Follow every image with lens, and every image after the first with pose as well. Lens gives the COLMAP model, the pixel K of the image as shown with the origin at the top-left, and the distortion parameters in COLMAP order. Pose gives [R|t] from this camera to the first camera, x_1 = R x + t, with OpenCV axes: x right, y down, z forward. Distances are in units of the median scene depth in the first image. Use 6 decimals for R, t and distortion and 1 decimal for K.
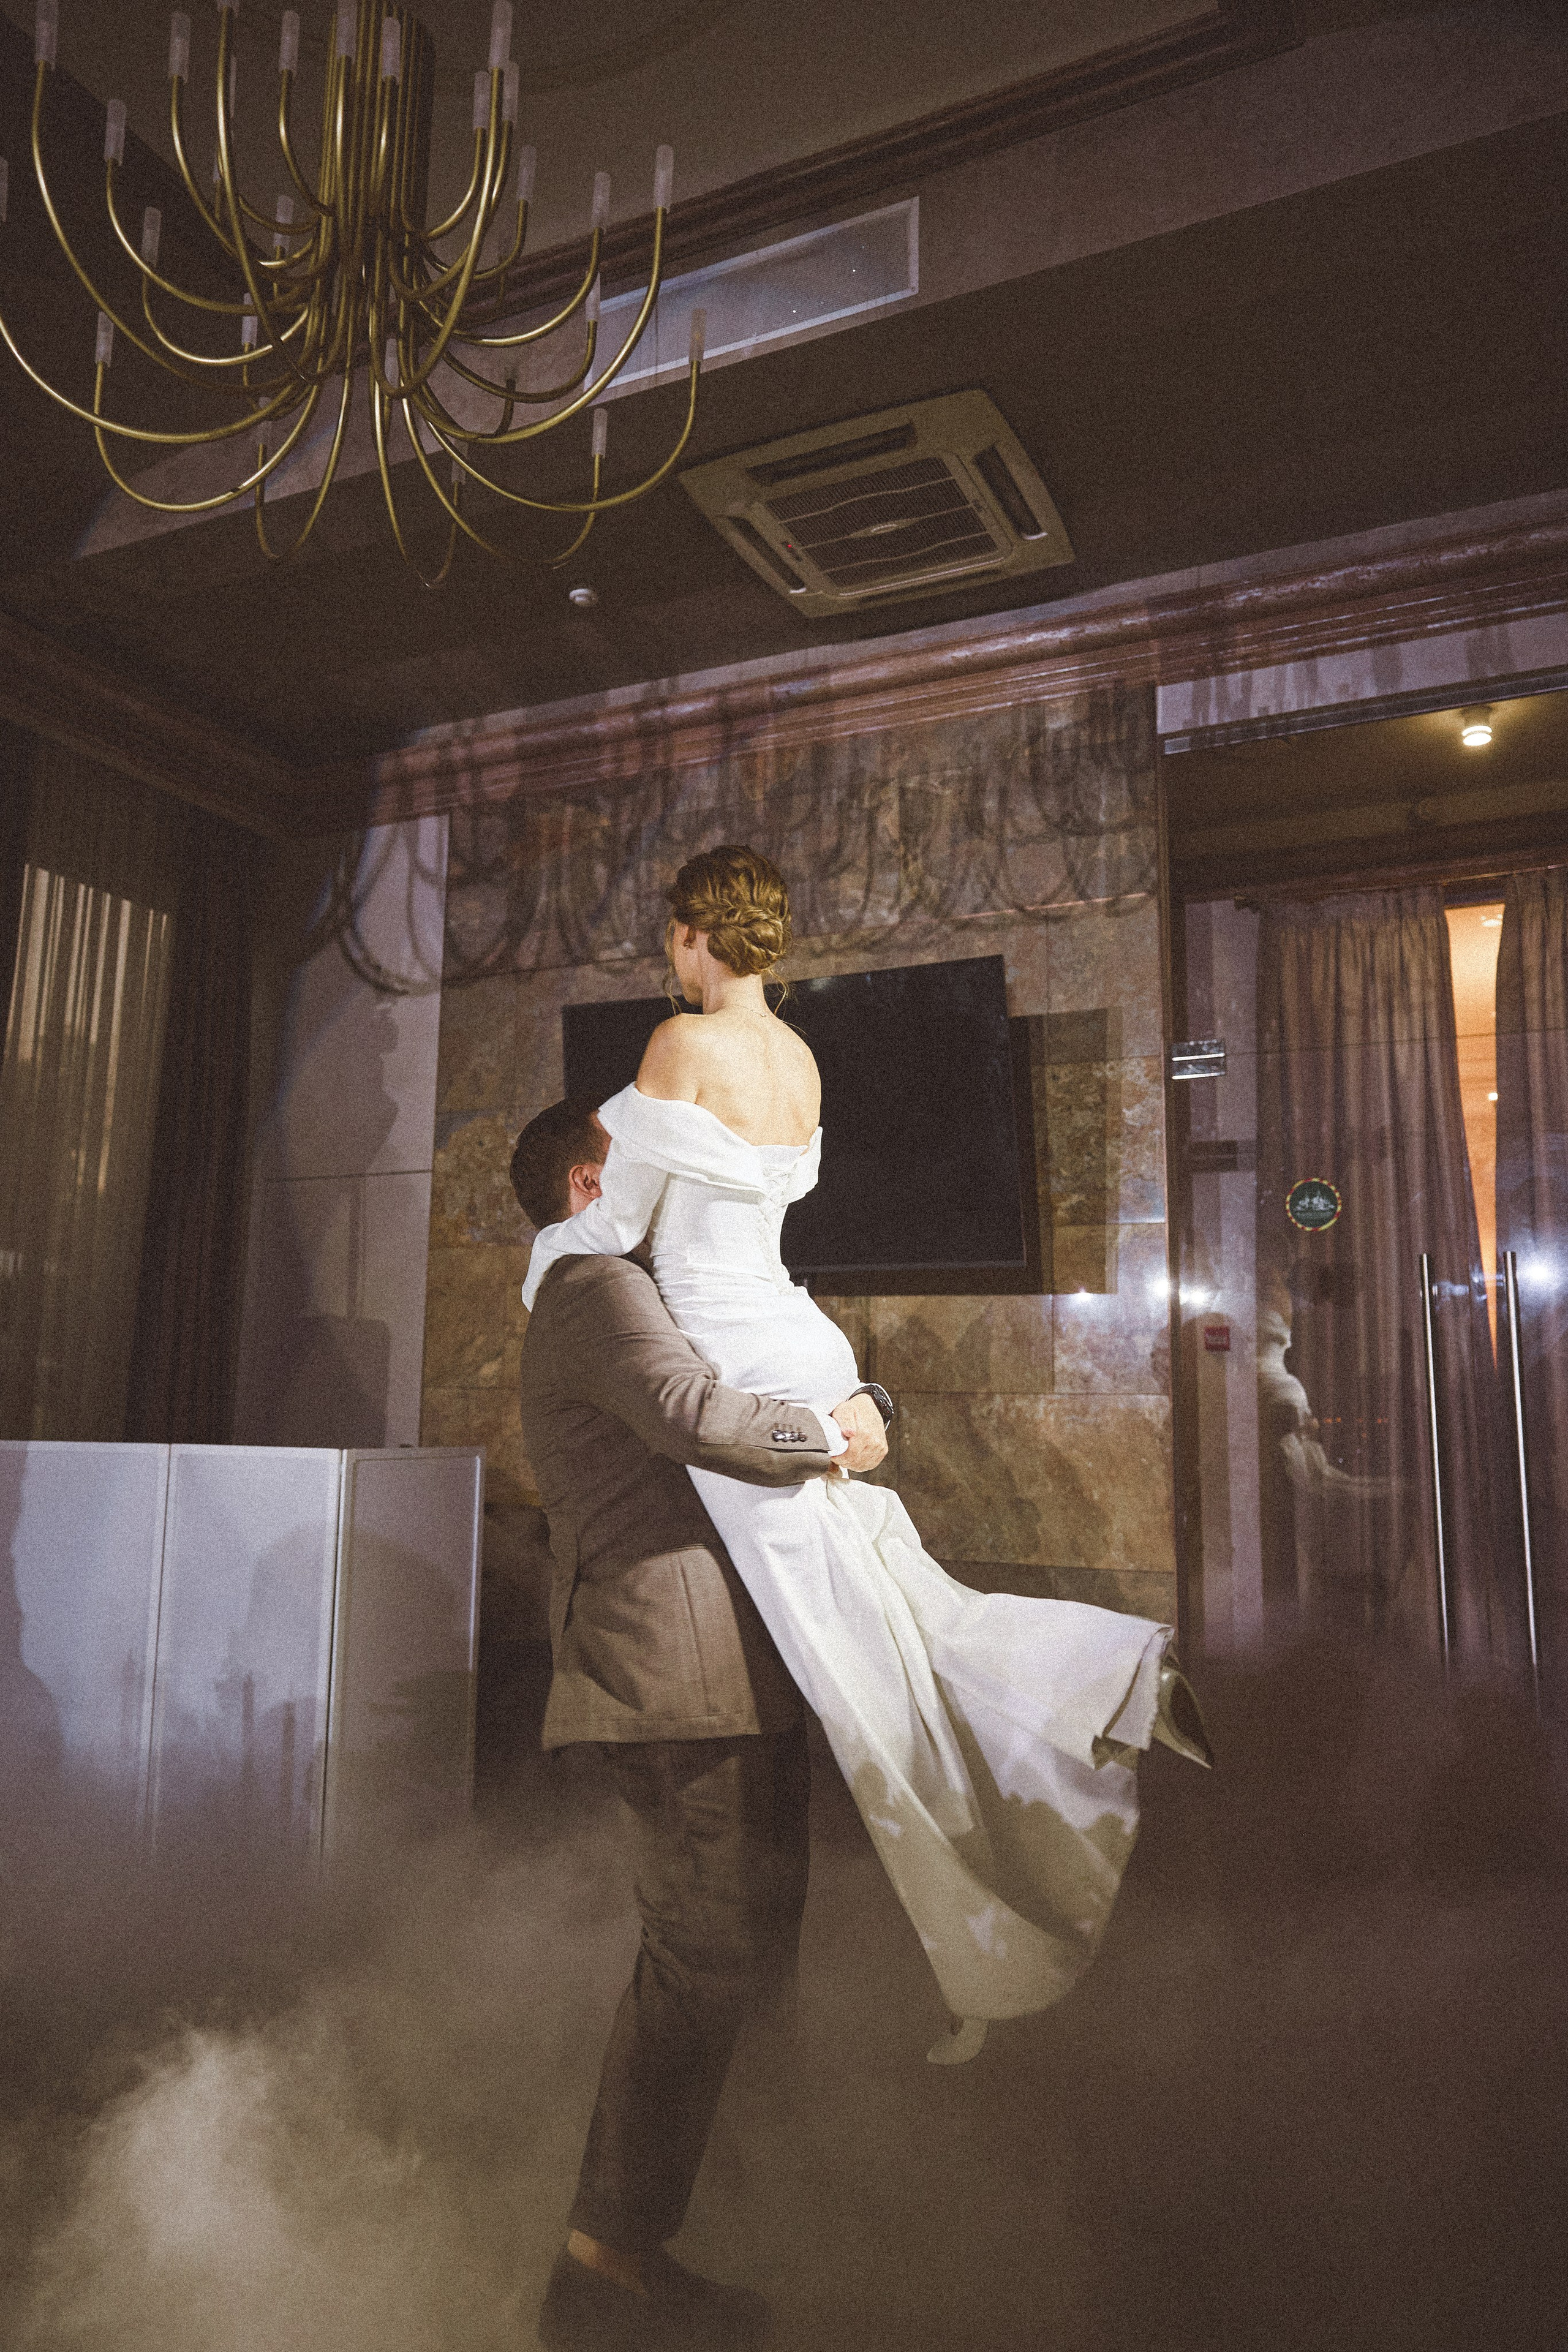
lens RADIAL K [[1573.4, 0, 785.4], [0, 1573.4, 1155.8], [0, 0, 1]] dist [-0.005521, 0.003165]
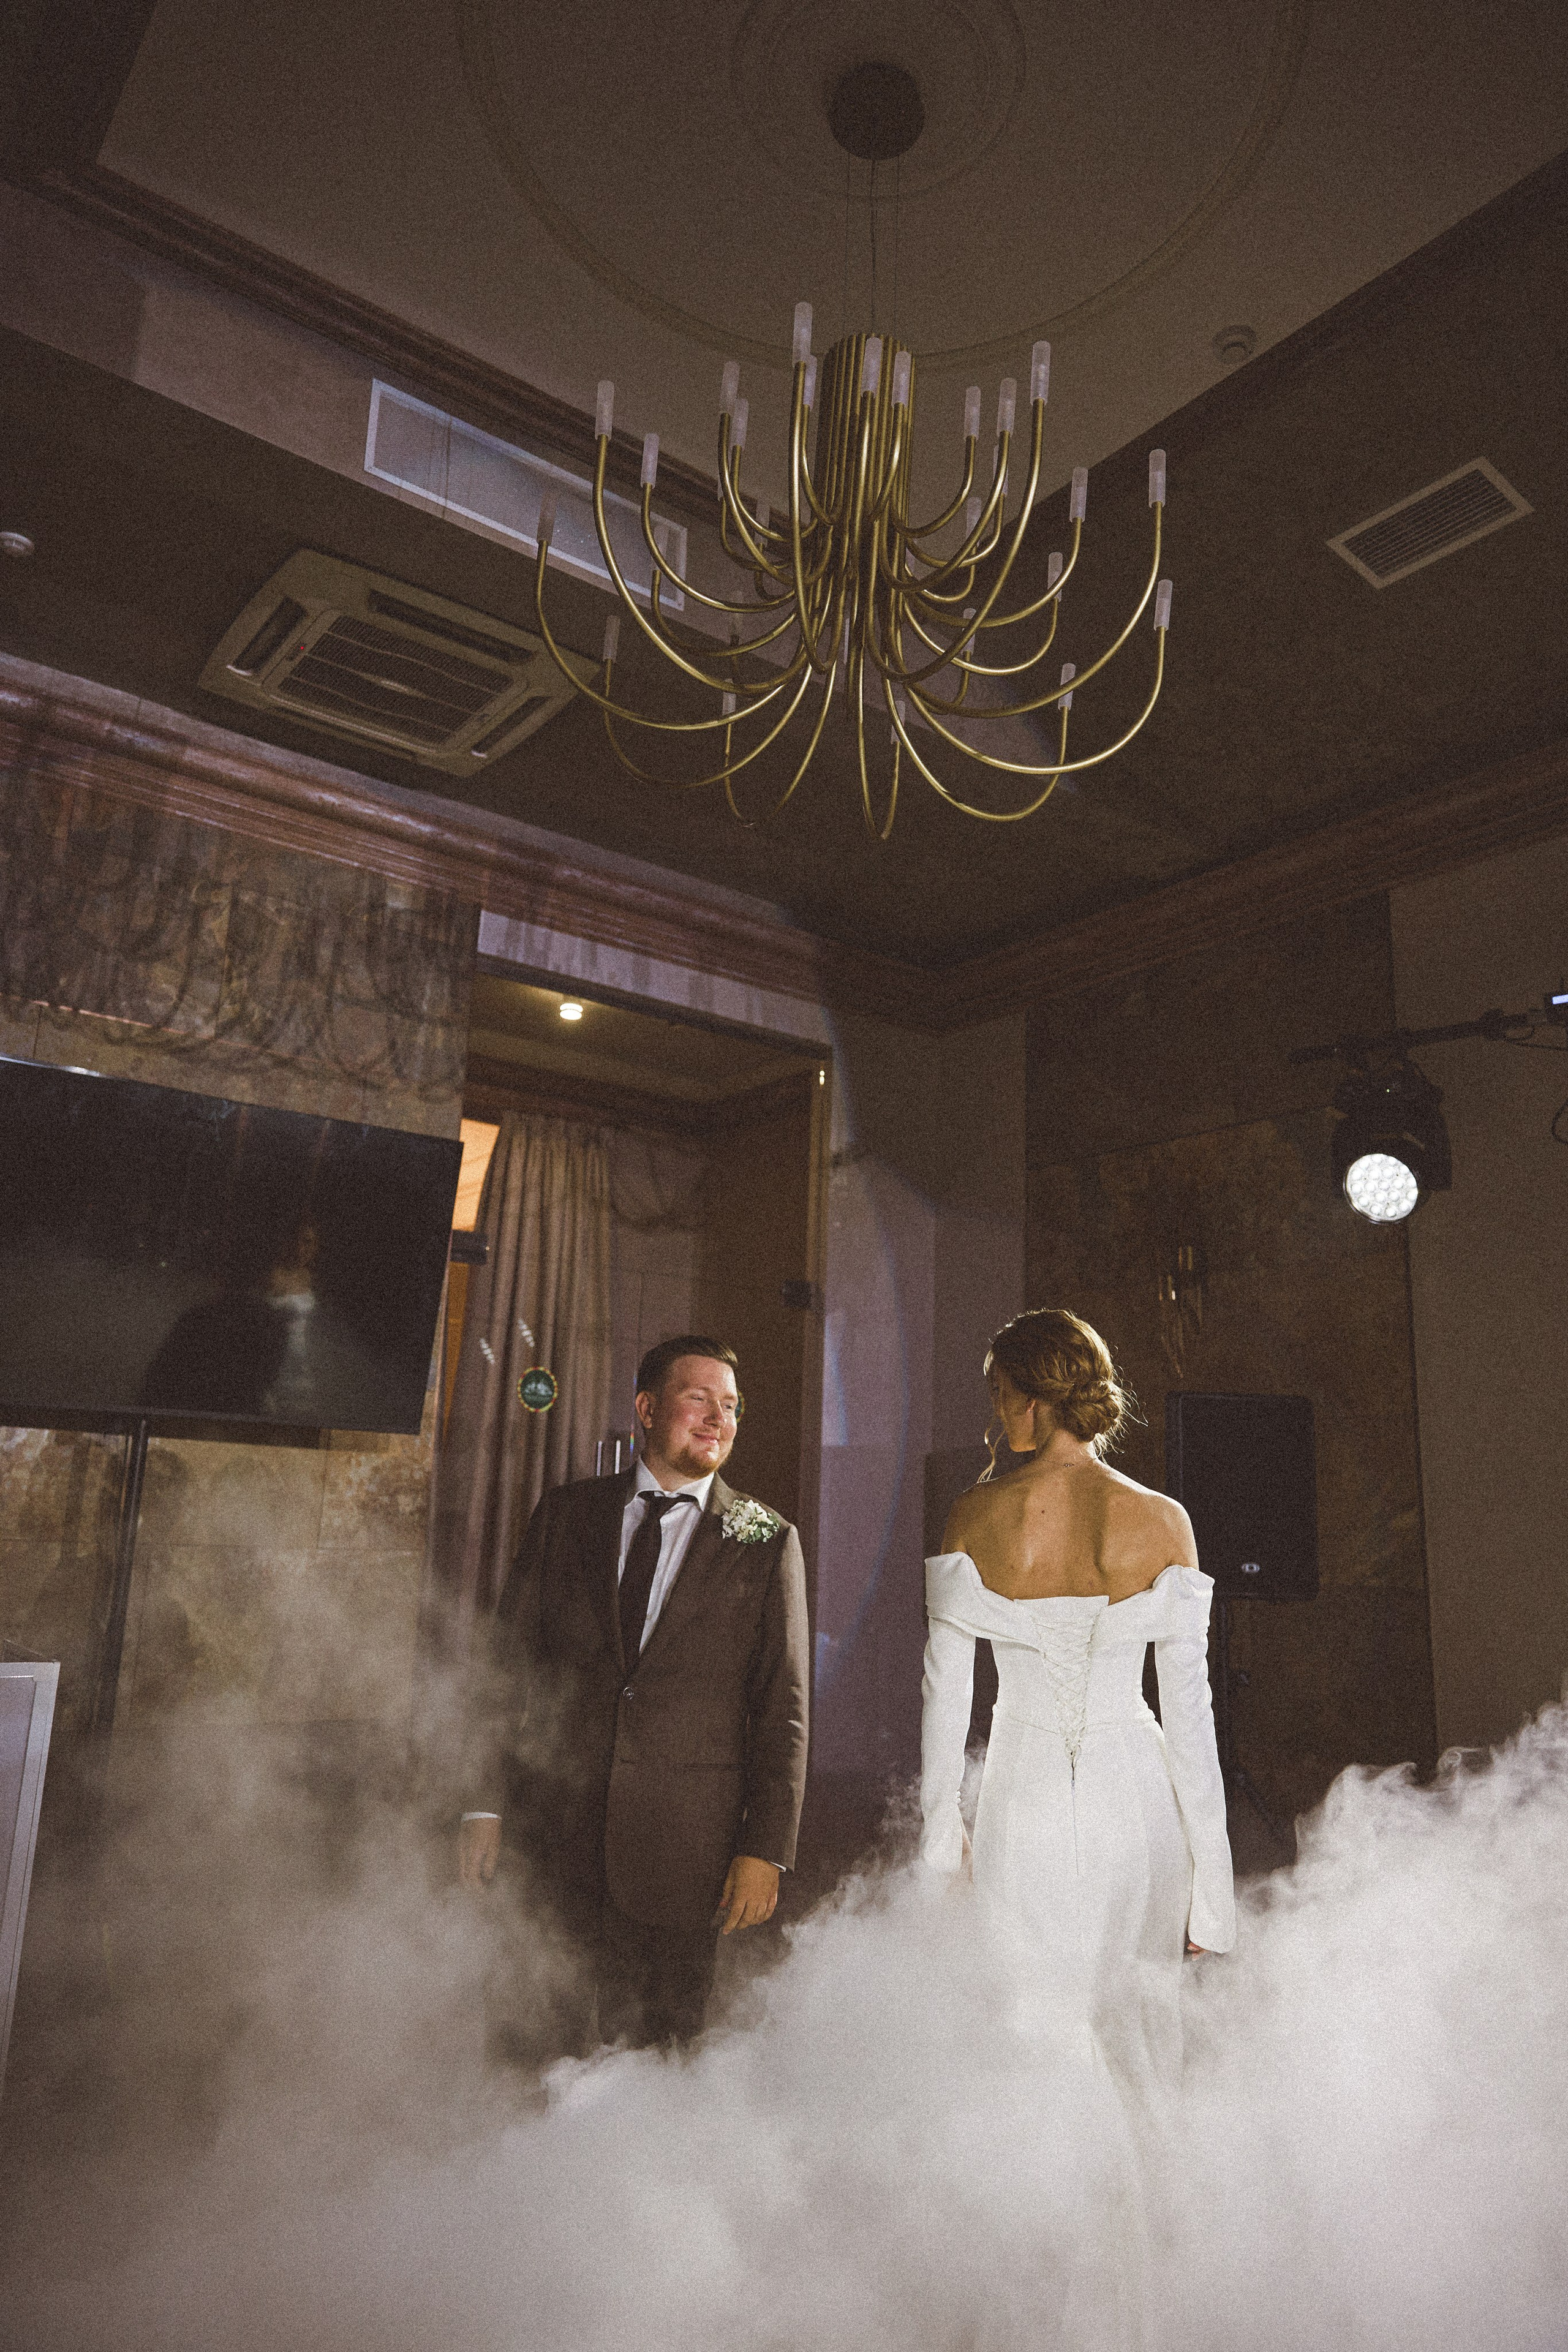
lens RADIAL K [[1573.4, 0, 765.2], [0, 1573.4, 1156.9], [0, 0, 1]] dist [-0.005521, 0.003165]
pose [[0.466844, 0.207966, 0.859538, -0.576171], [-0.169168, 0.975007, -0.144023, 0.001843], [-0.868008, -0.078170, 0.490358, 0.248246]]
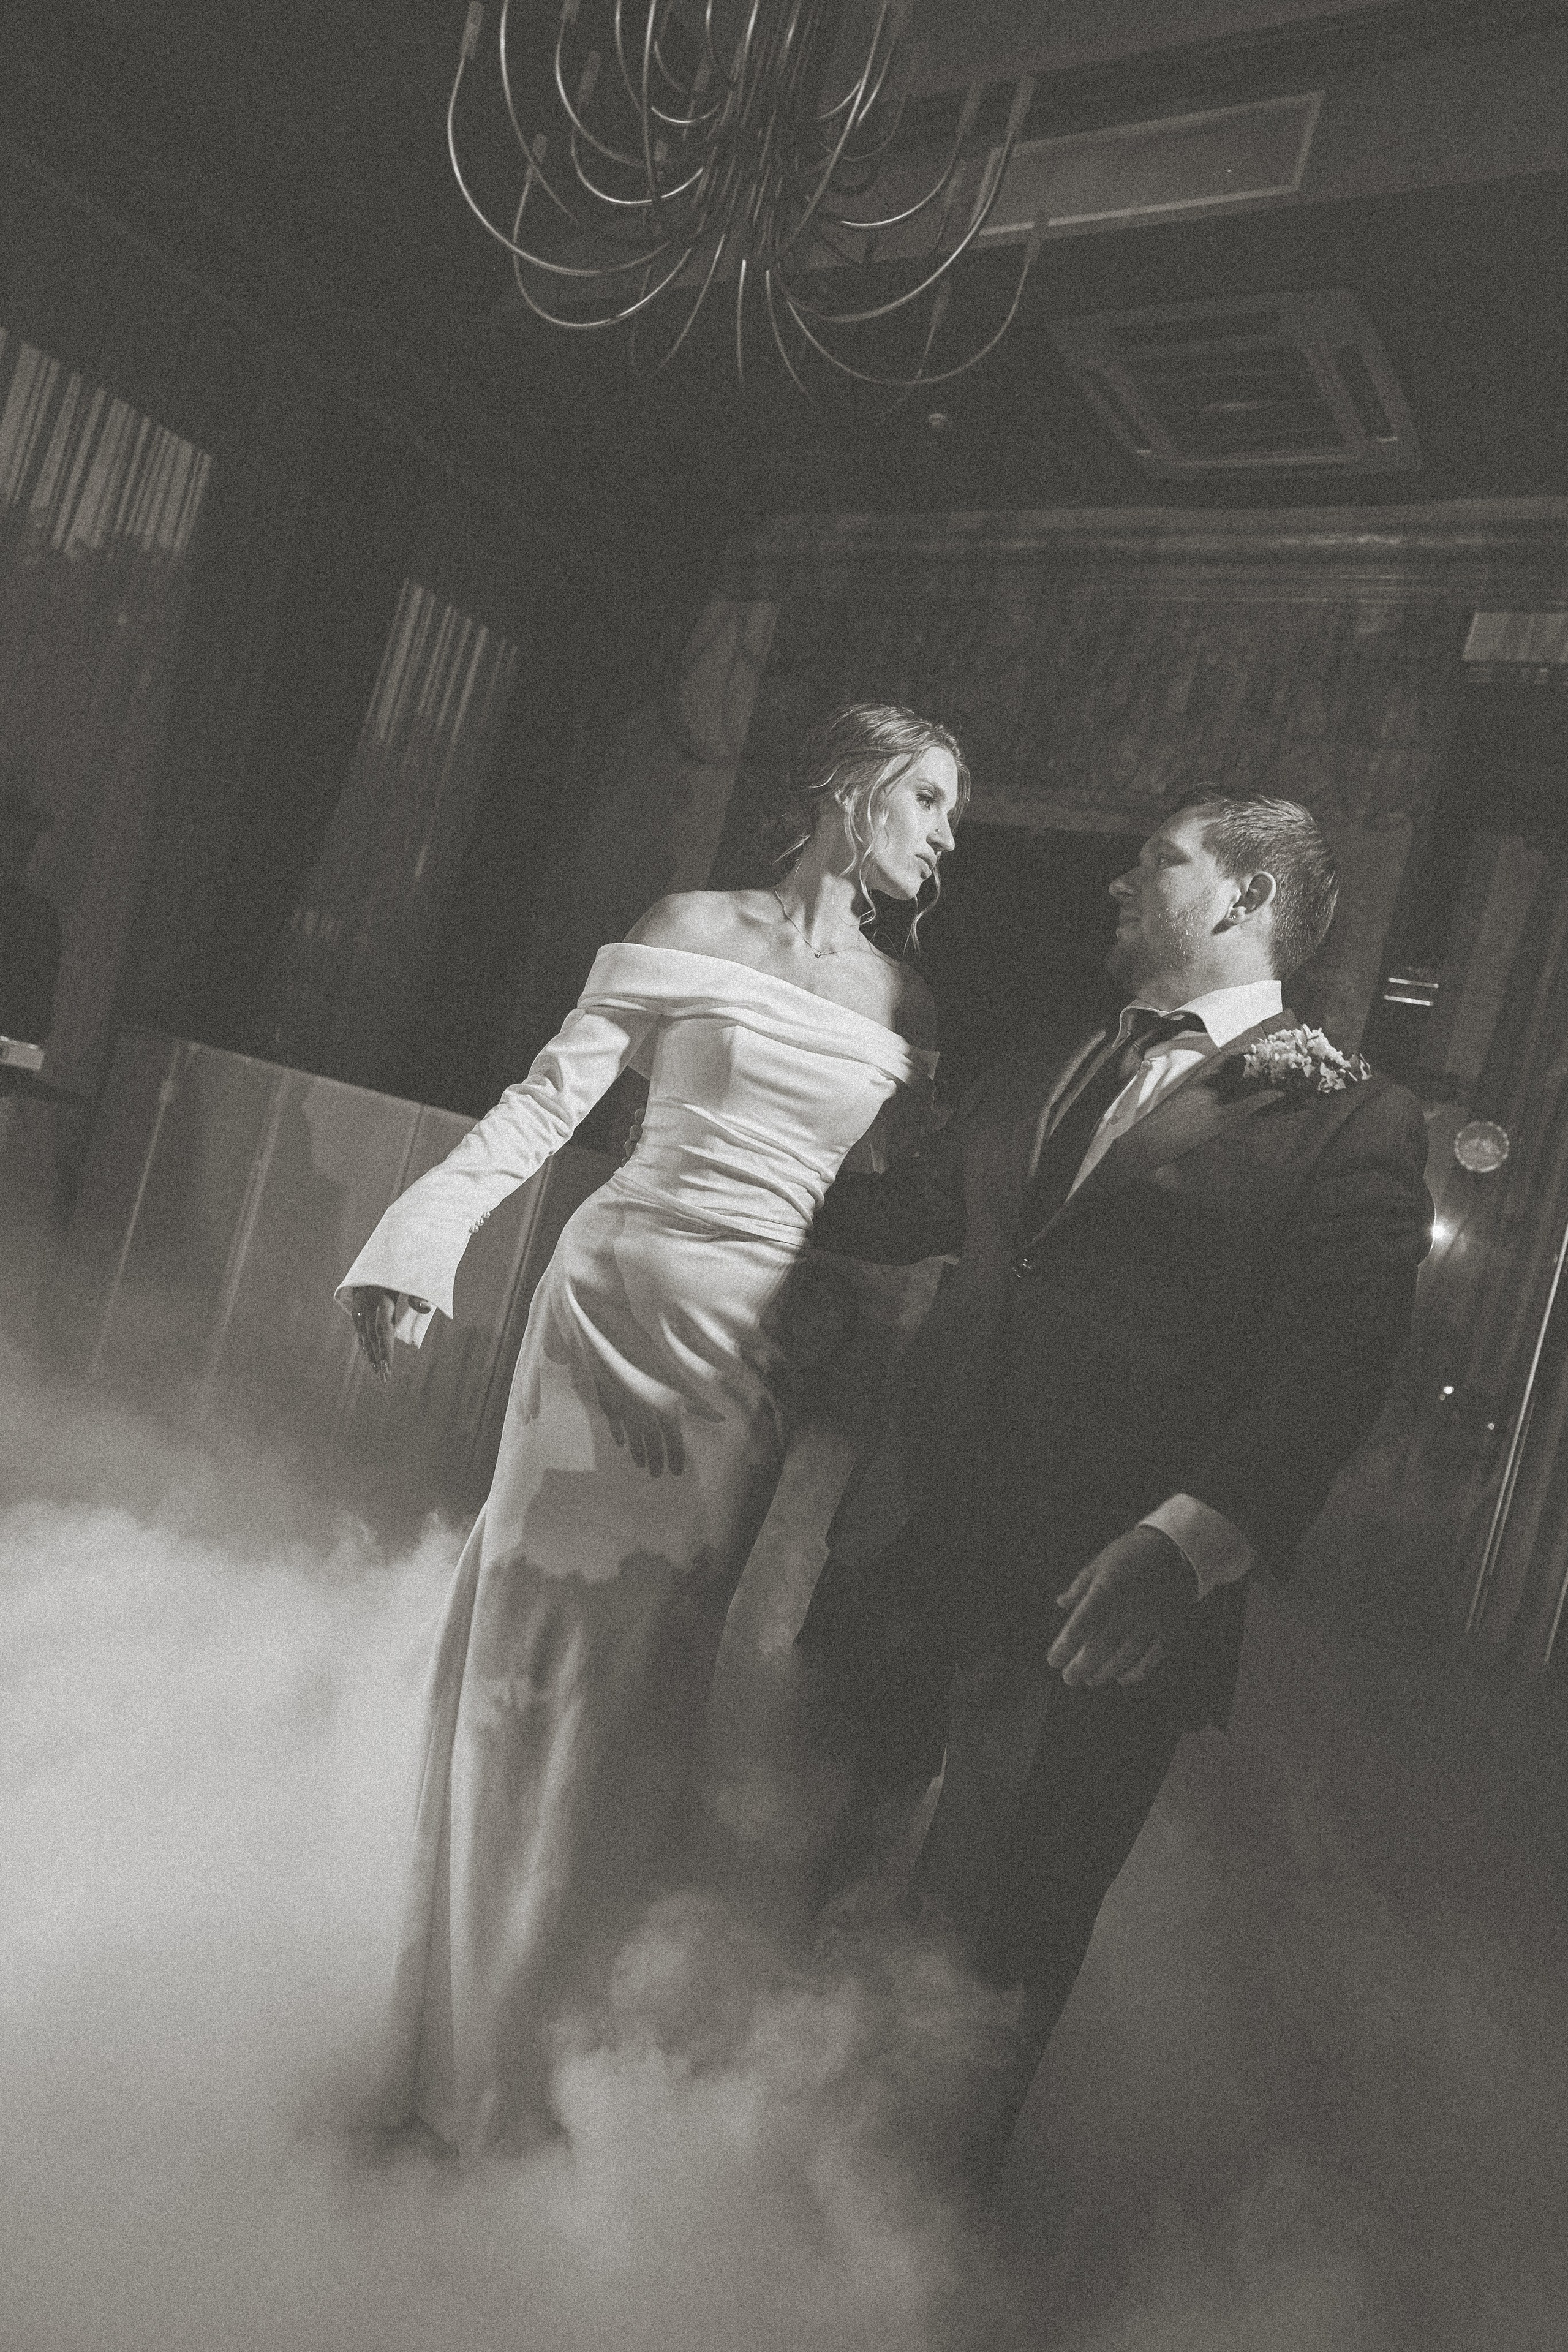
lens RADIAL K [[1573.4, 0, 783.8], [0, 1573.4, 1164.1], [0, 0, 1]] dist [-0.005521, 0.003165]
pose [[0.957448, 0.243232, -0.155345, 0.053635], [-0.221768, 0.964506, 0.143340, -0.004011], [0.184696, -0.102790, 0.977405, -0.094910]]
